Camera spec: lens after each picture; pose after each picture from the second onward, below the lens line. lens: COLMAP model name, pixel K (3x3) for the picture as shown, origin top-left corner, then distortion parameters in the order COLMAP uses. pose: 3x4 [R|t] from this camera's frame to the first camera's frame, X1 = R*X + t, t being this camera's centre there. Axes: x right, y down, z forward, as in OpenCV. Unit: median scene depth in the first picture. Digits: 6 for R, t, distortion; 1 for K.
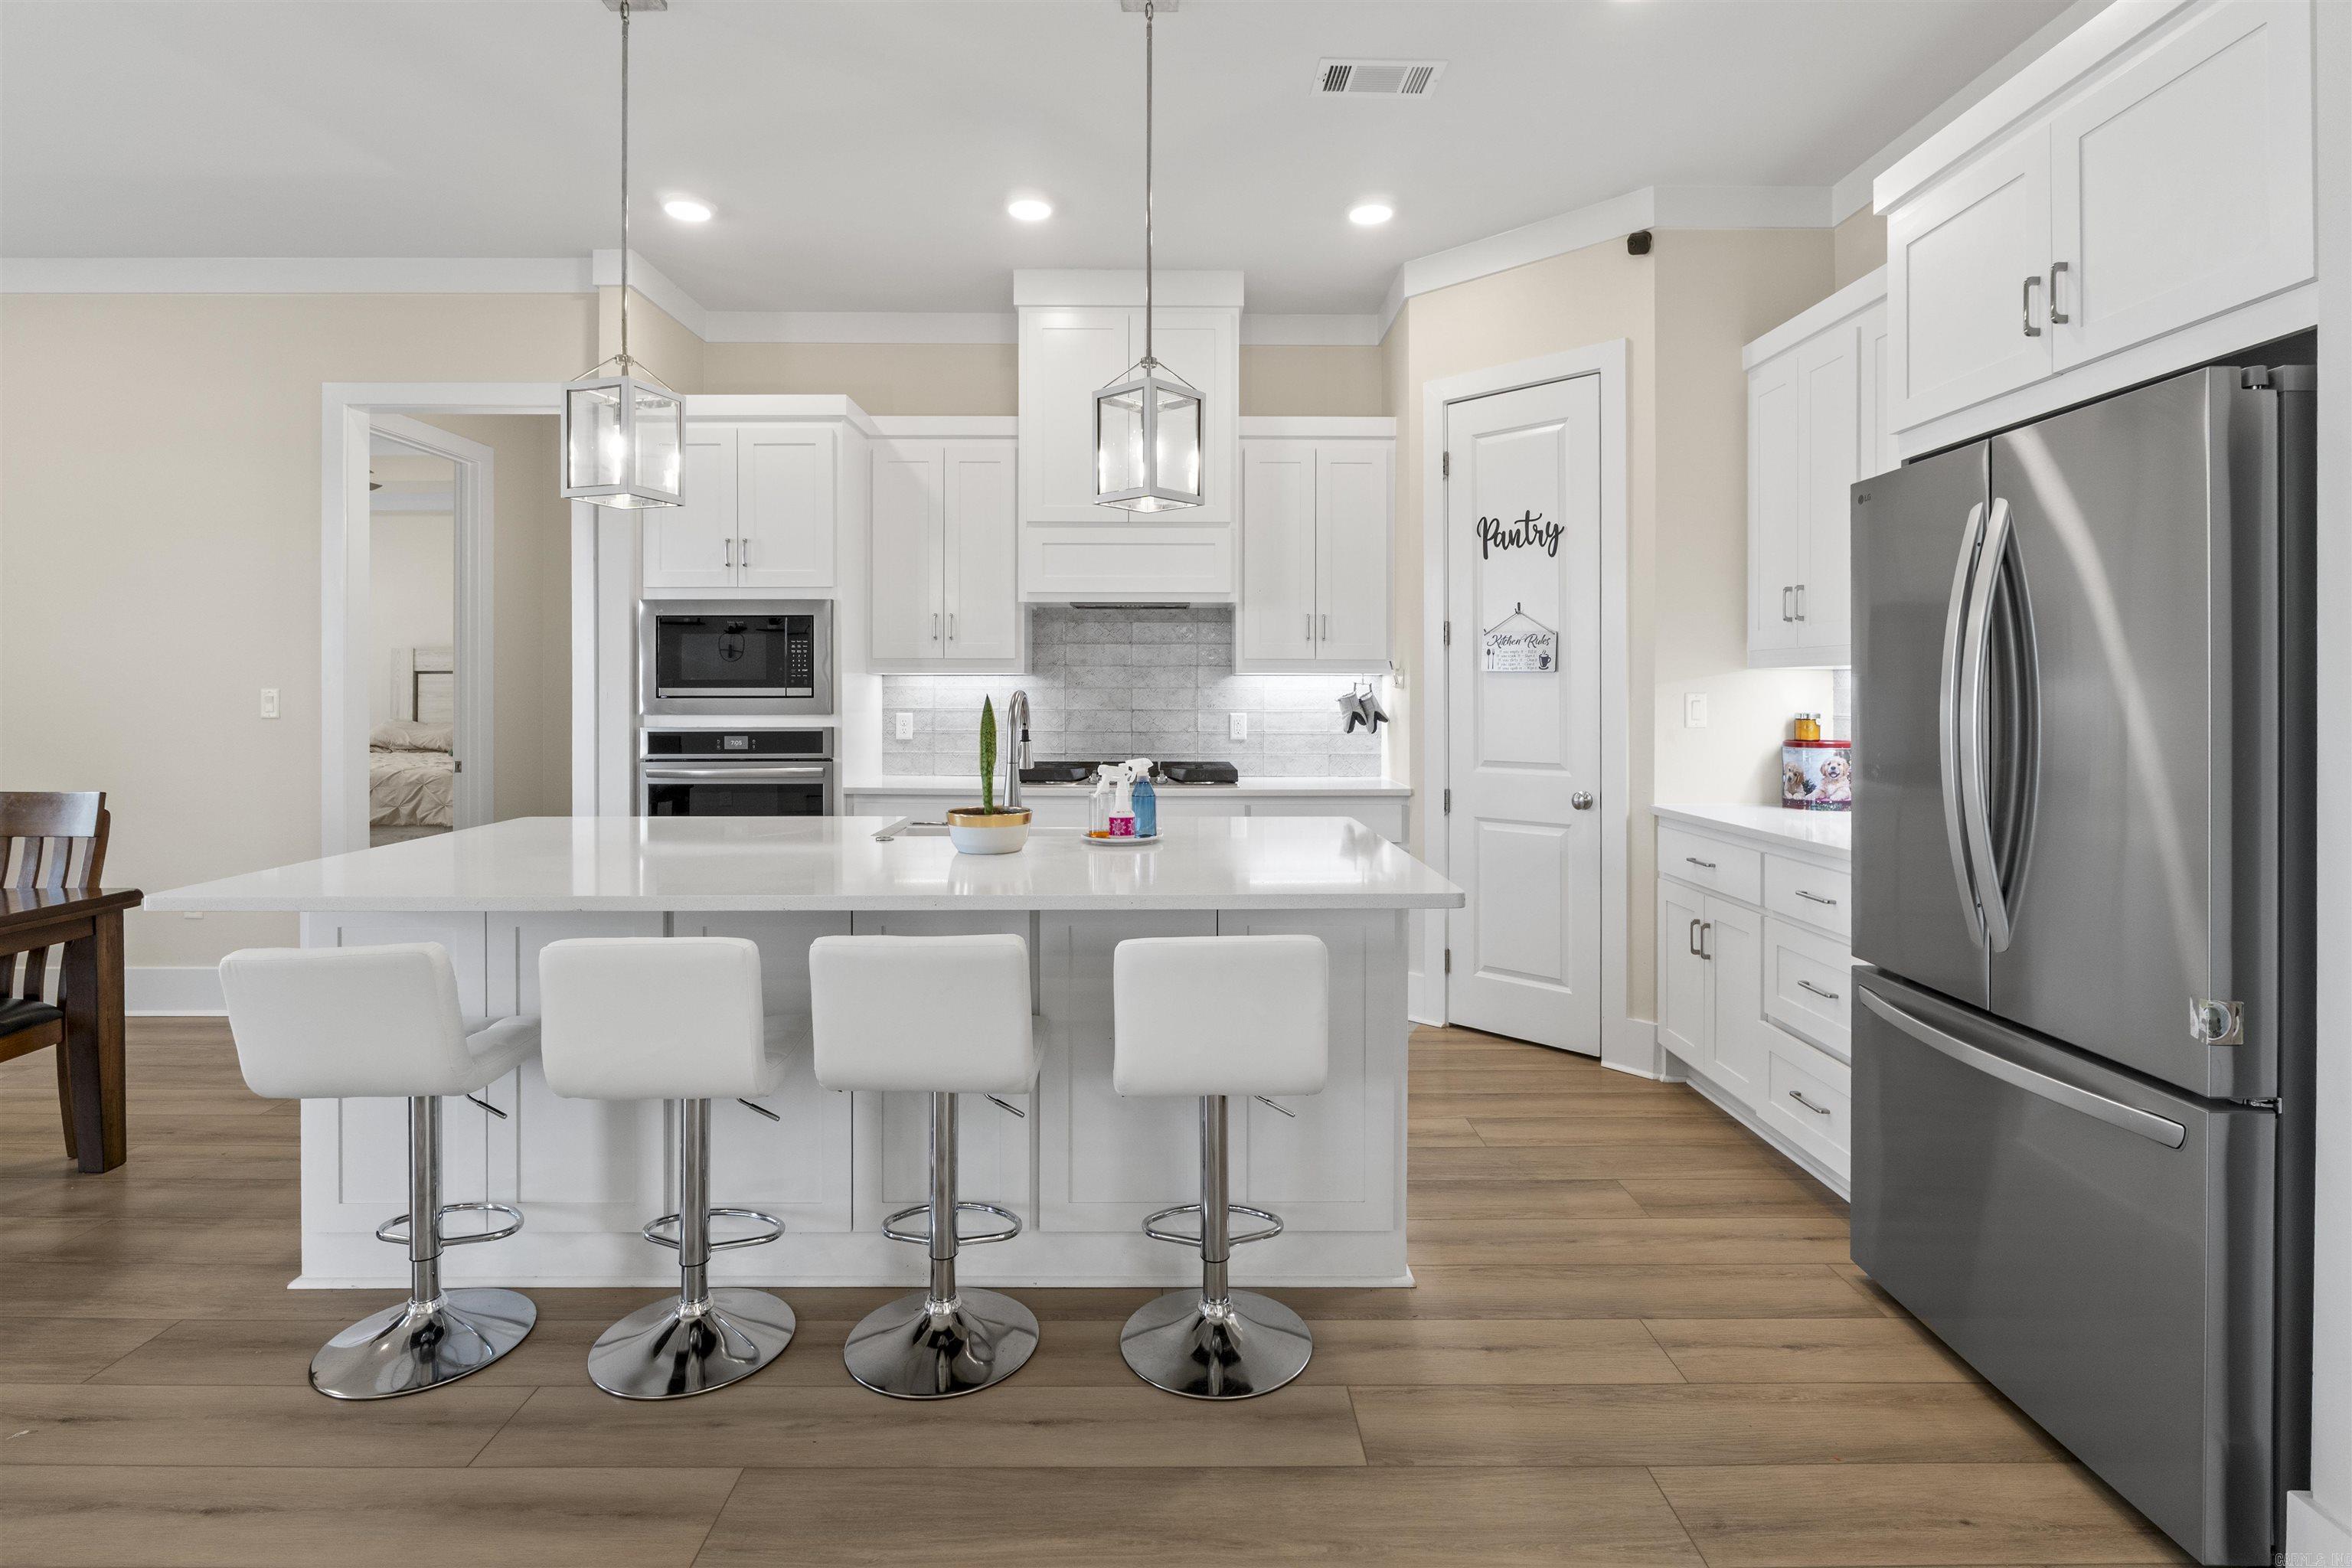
lens RADIAL K [[1118.1, 0, 1174.6], [0, 1118.1, 690.2], [0, 0, 1]] dist [0.000129, 0.000126]
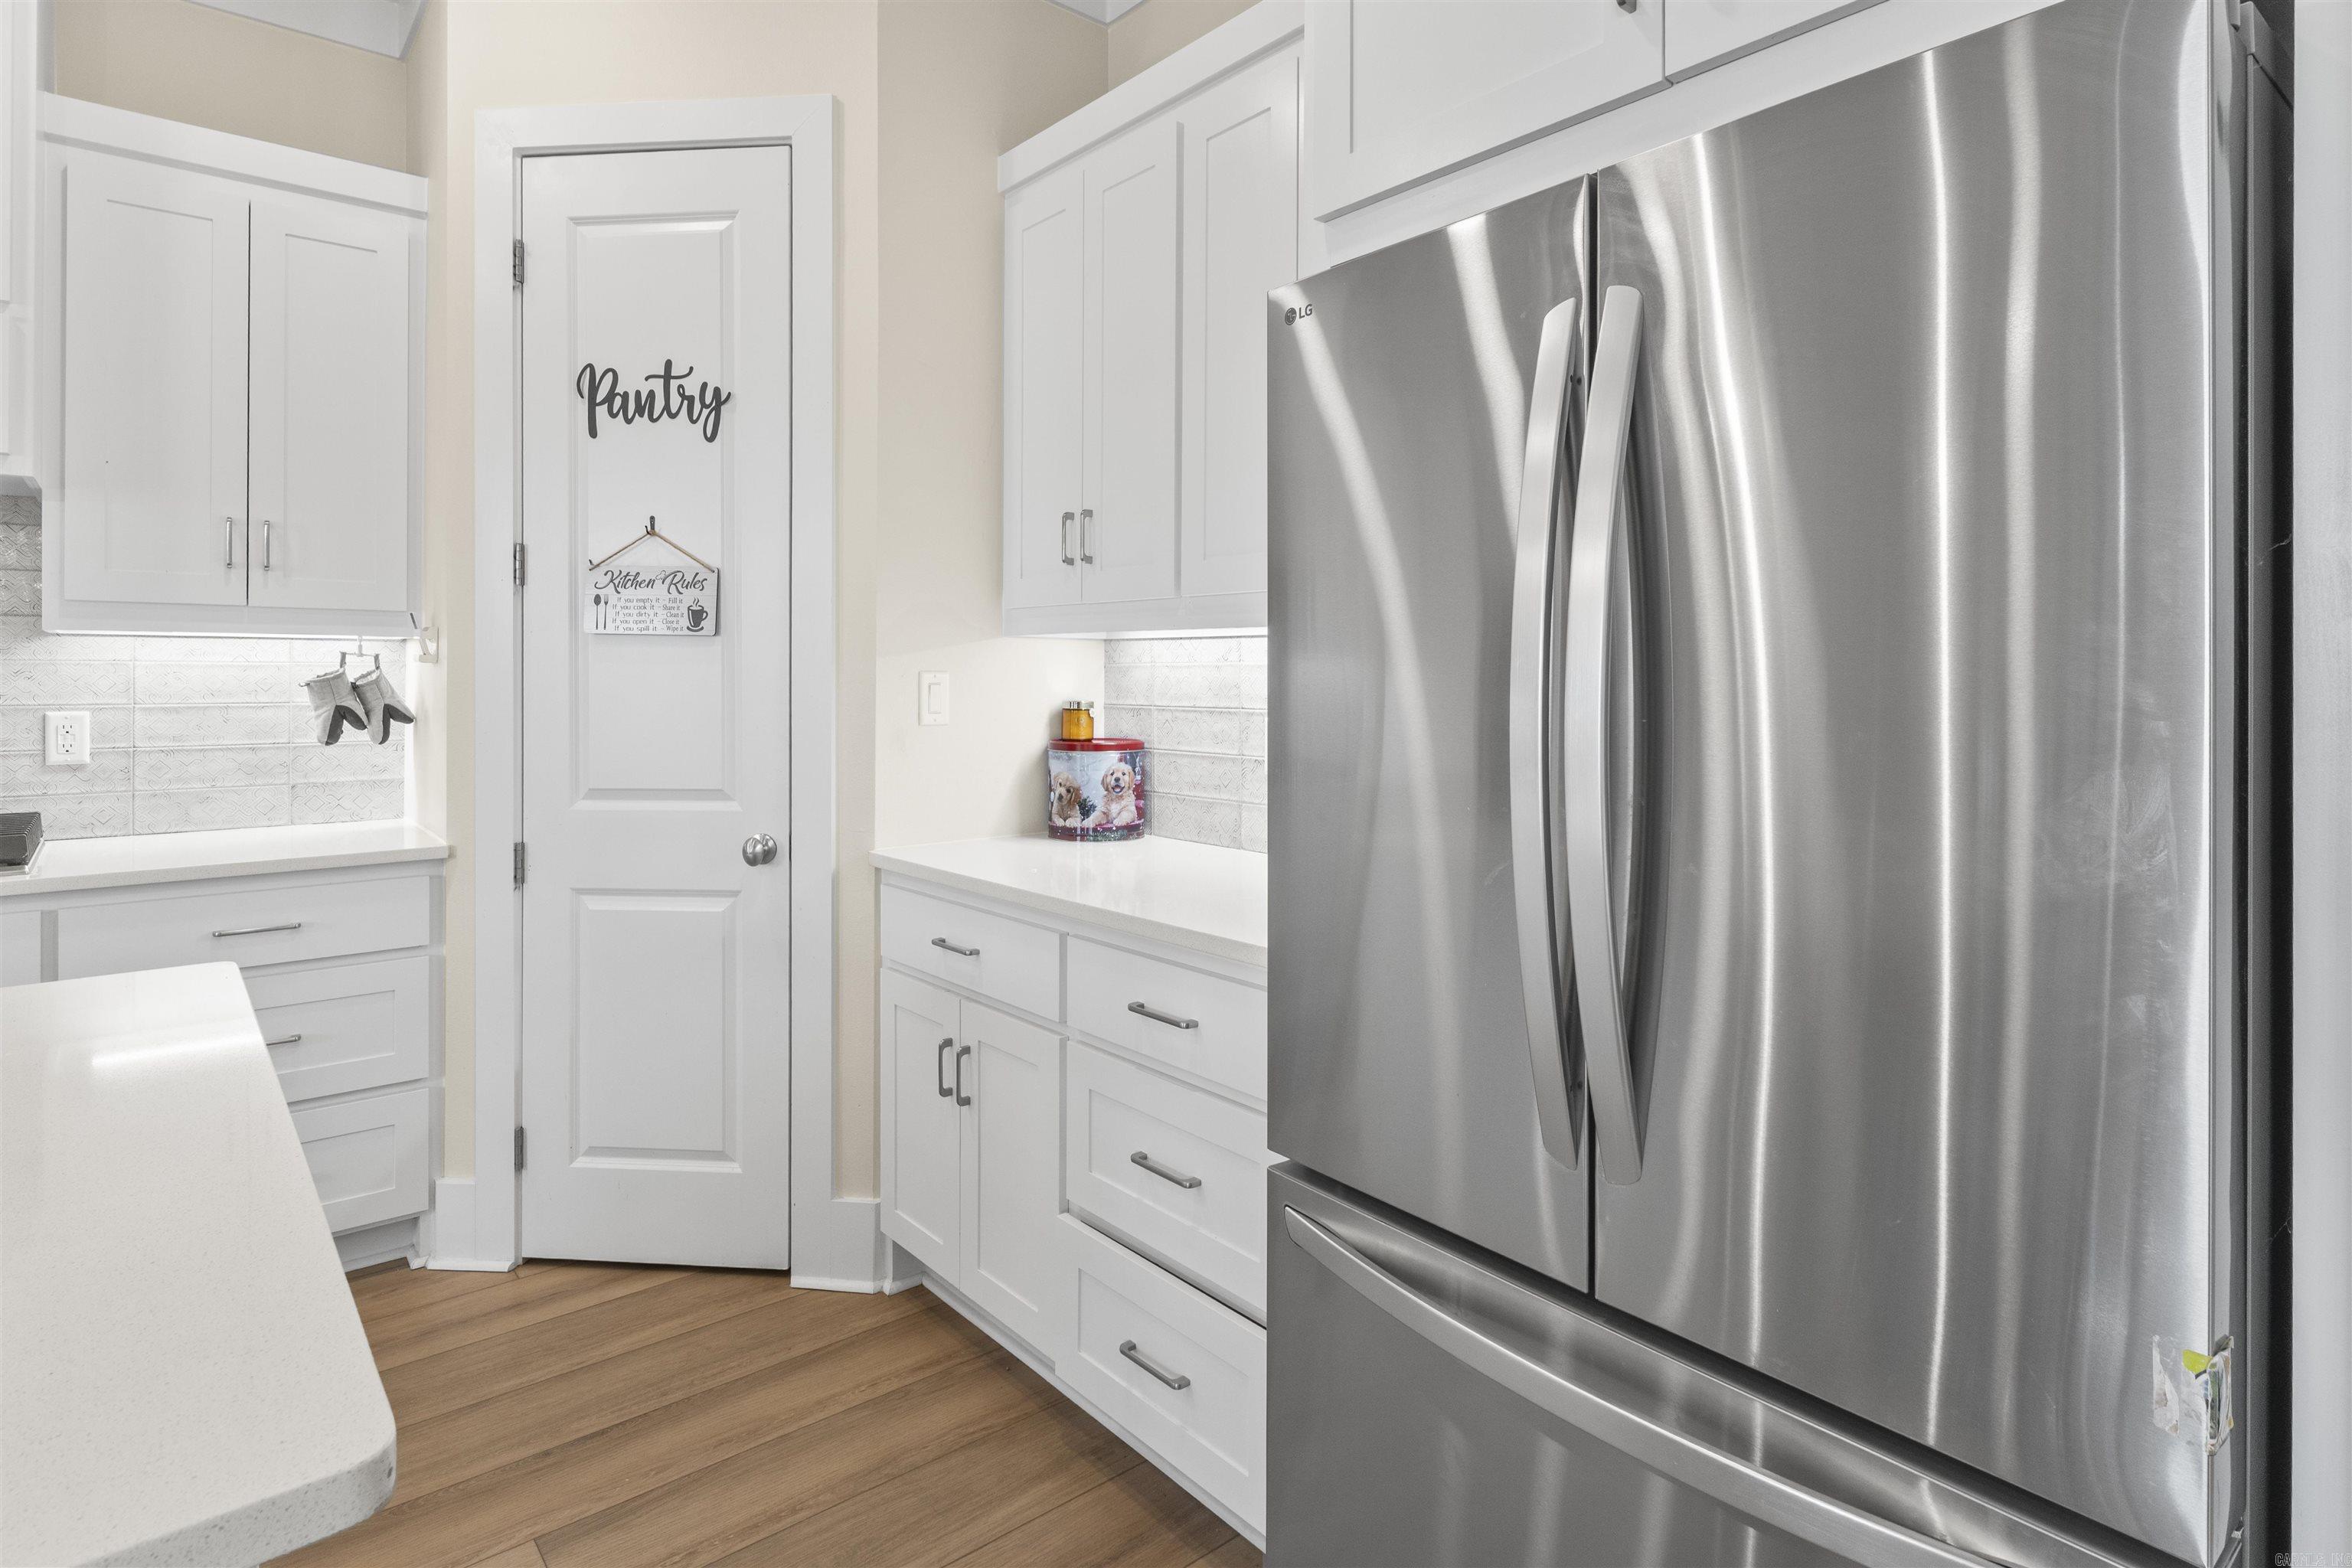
lens RADIAL K [[1224.6, 0, 1168.8], [0, 1224.6, 671.9], [0, 0, 1]] dist [-0.000501, 0.000429]
pose [[0.772360, 0.001475, 0.635184, 0.113177], [-0.002746, 0.999996, 0.001017, 0.001454], [-0.635180, -0.002529, 0.772360, 0.343593]]
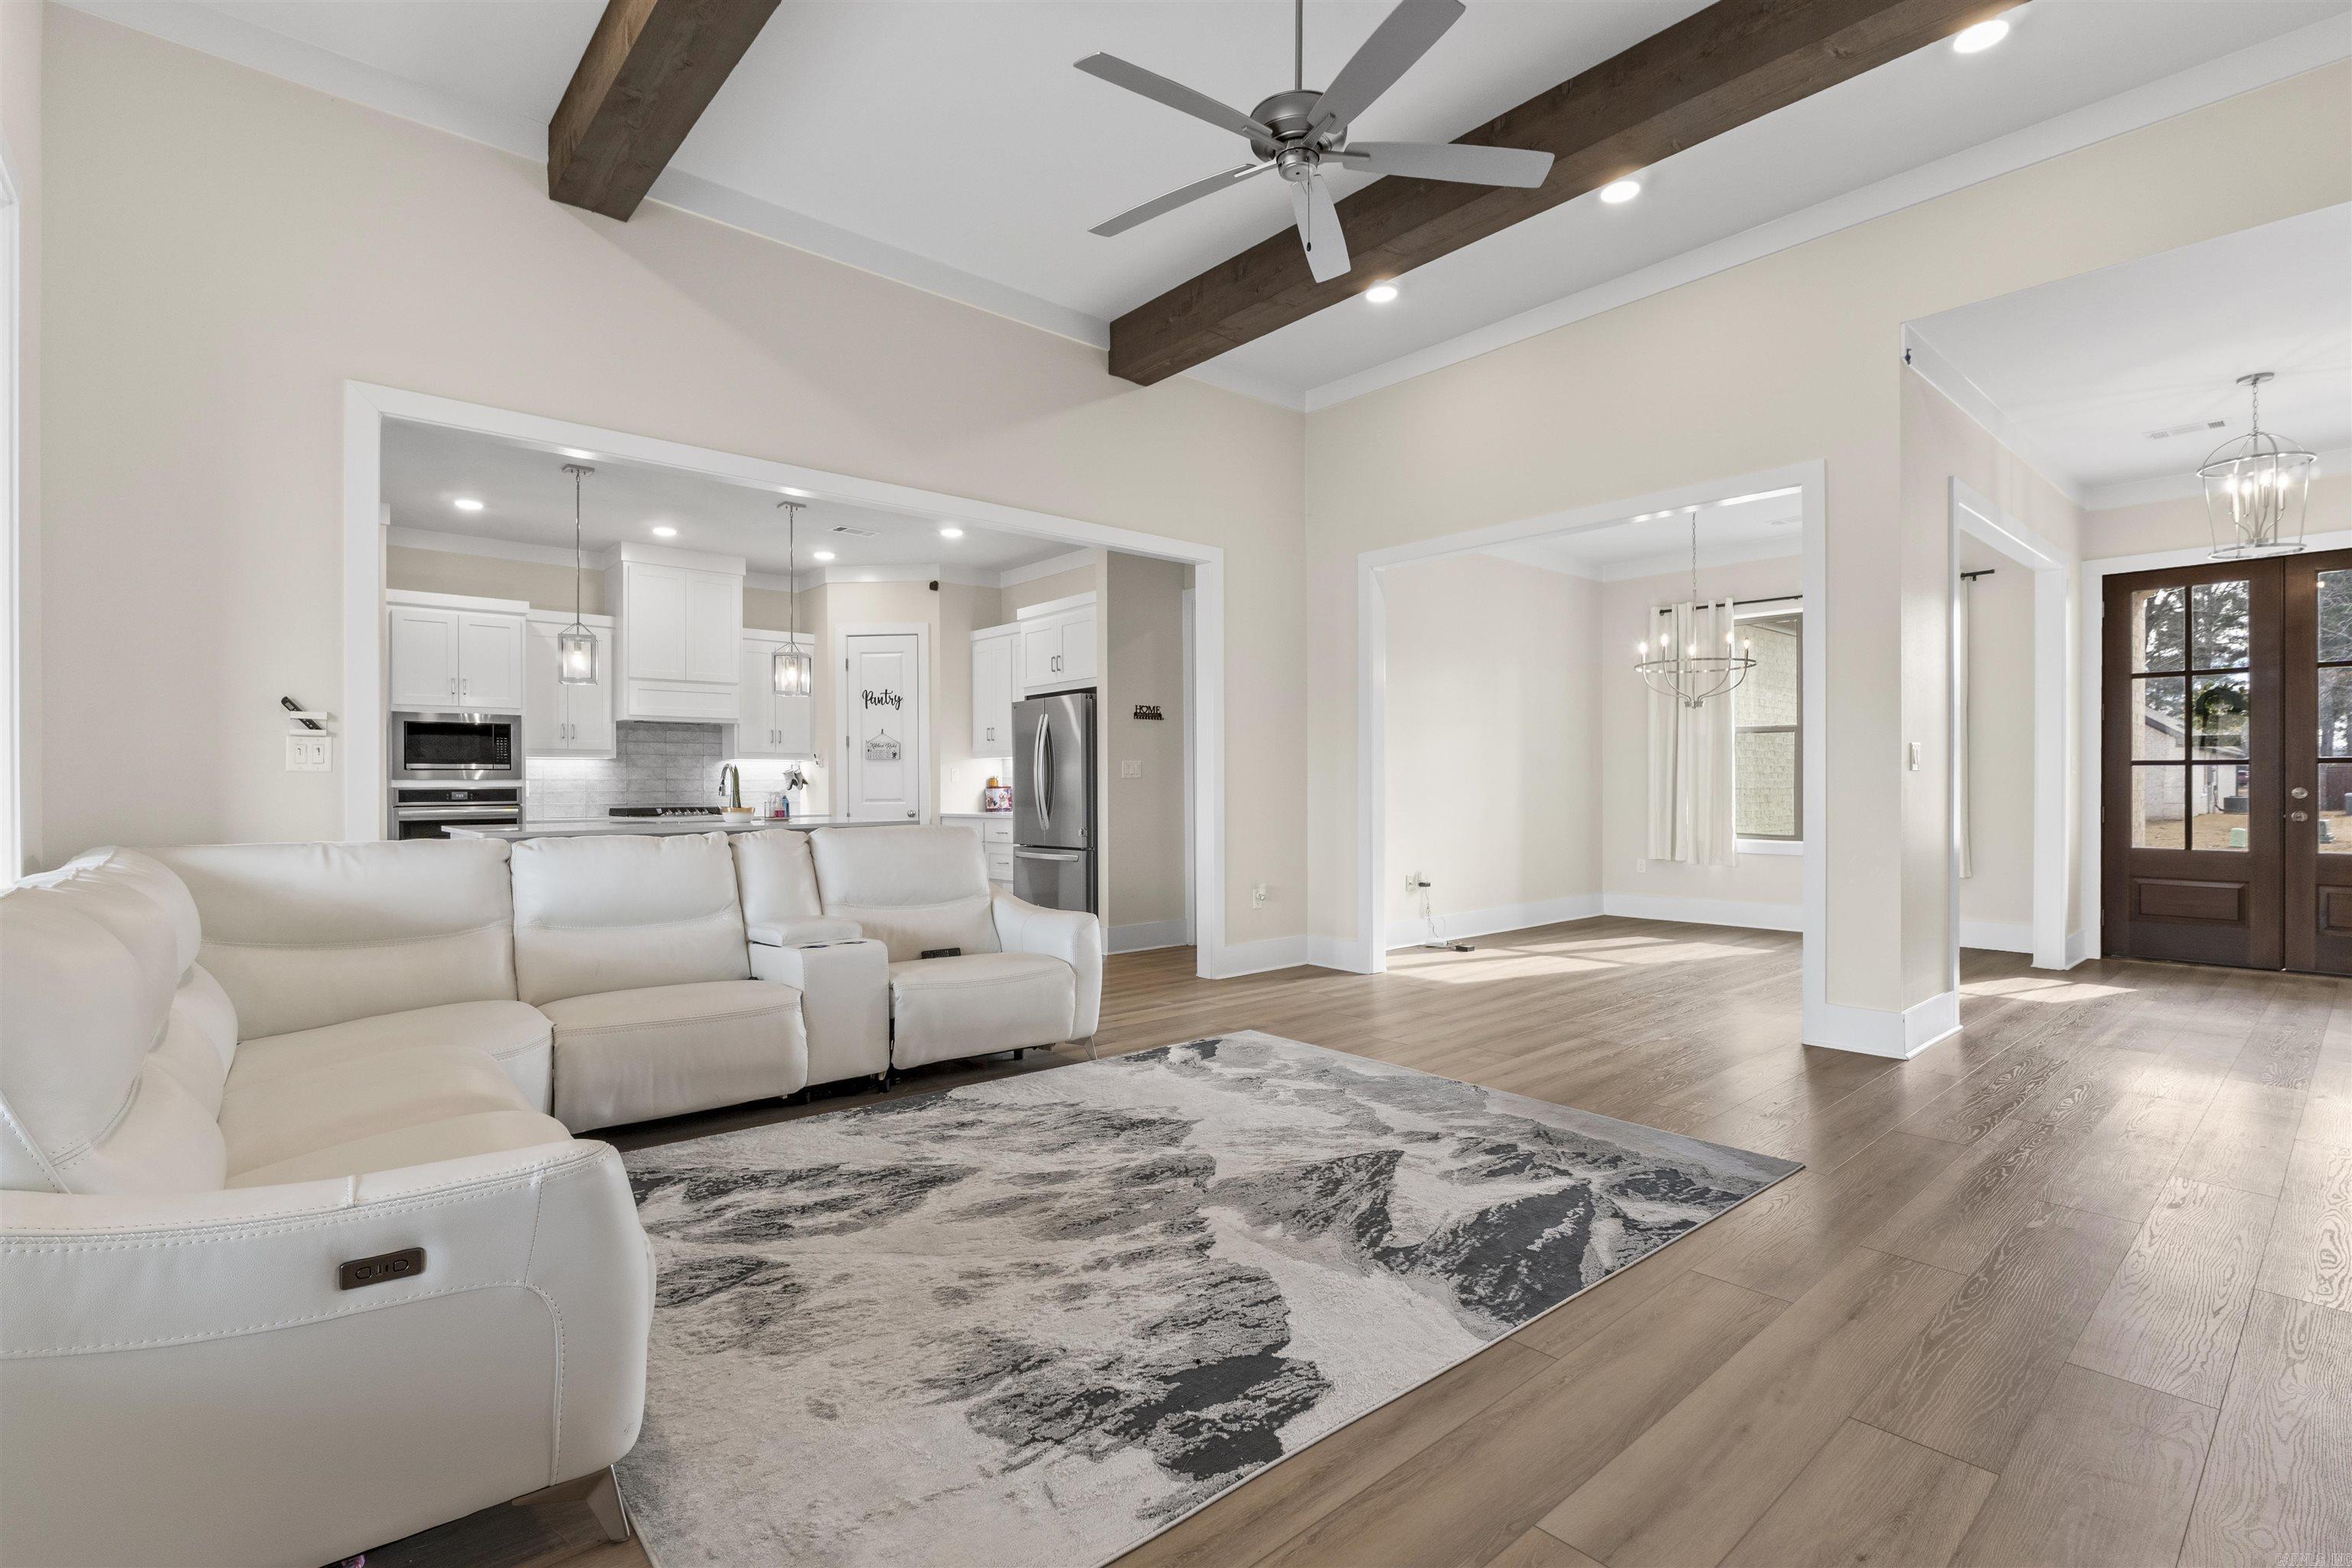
lens RADIAL K [[1088.5, 0, 1176.0], [0, 1088.5, 784.0], [0, 0, 1]] dist [-0.008687, -0.000095]
pose [[0.756611, -0.003832, 0.653854, -0.707437], [0.005741, 0.999983, -0.000782, 0.039949], [-0.653840, 0.004345, 0.756620, -1.096289]]
